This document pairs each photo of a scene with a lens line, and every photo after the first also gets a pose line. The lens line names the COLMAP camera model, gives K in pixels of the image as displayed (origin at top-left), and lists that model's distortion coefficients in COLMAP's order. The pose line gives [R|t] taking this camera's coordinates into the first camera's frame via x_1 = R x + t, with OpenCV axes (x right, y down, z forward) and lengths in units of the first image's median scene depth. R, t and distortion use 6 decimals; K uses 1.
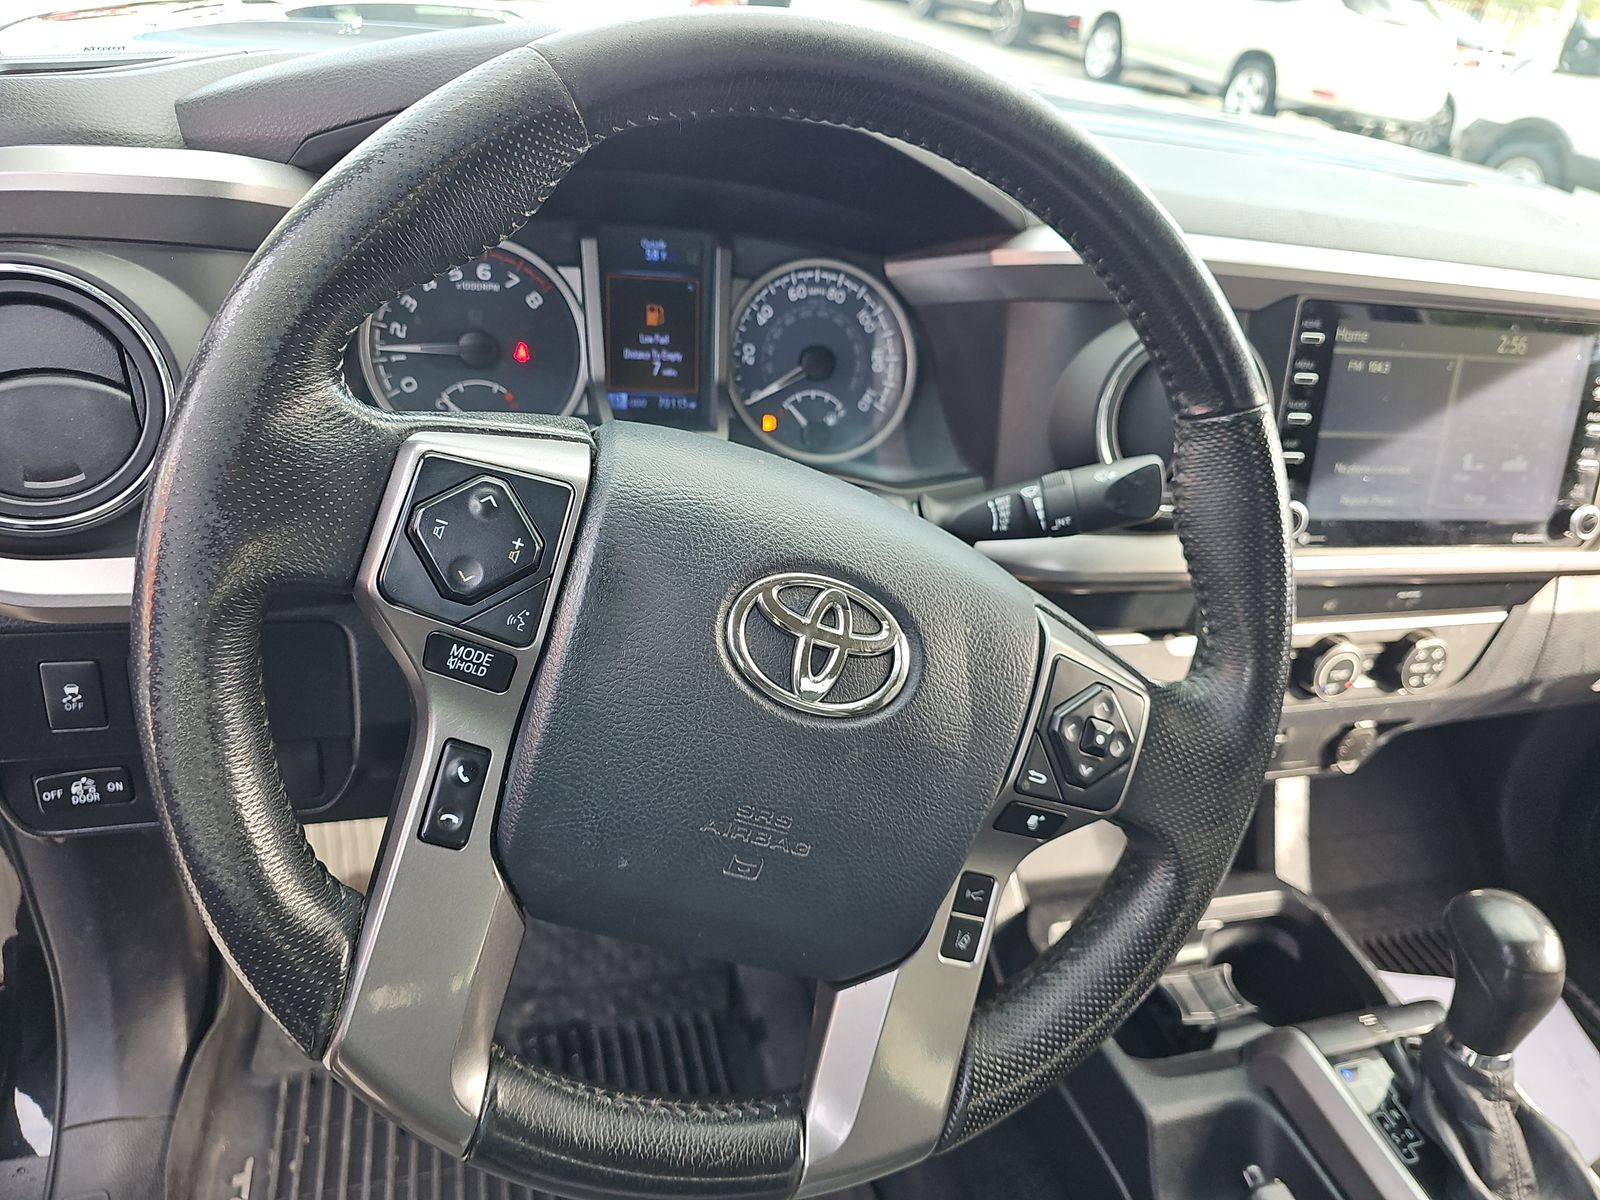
lens RADIAL K [[1073.7, 0, 786.7], [0, 1073.7, 598.8], [0, 0, 1]] dist [0.032837, -0.039158]
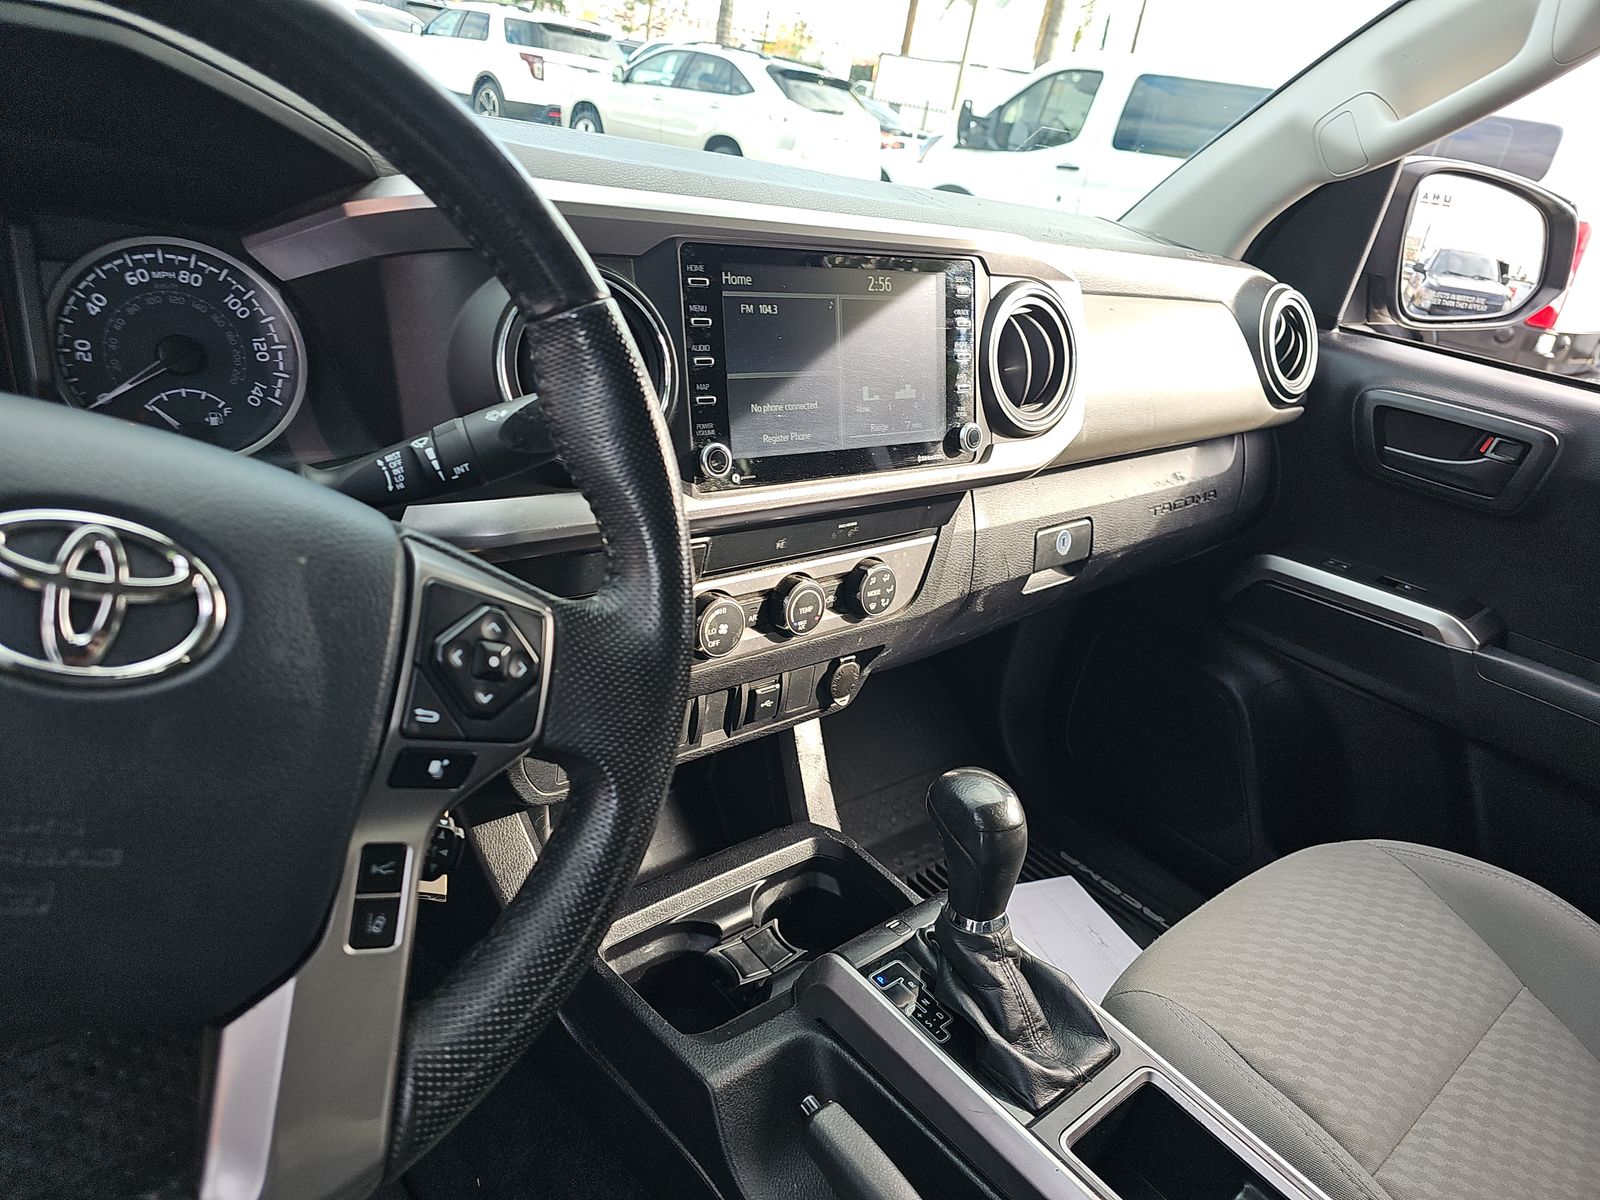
lens RADIAL K [[1073.7, 0, 784.5], [0, 1073.7, 605.0], [0, 0, 1]] dist [0.032837, -0.039158]
pose [[0.910835, -0.175626, 0.373545, 0.116962], [0.198390, 0.979852, -0.023058, 0.097901], [-0.361969, 0.095110, 0.927325, 0.041384]]
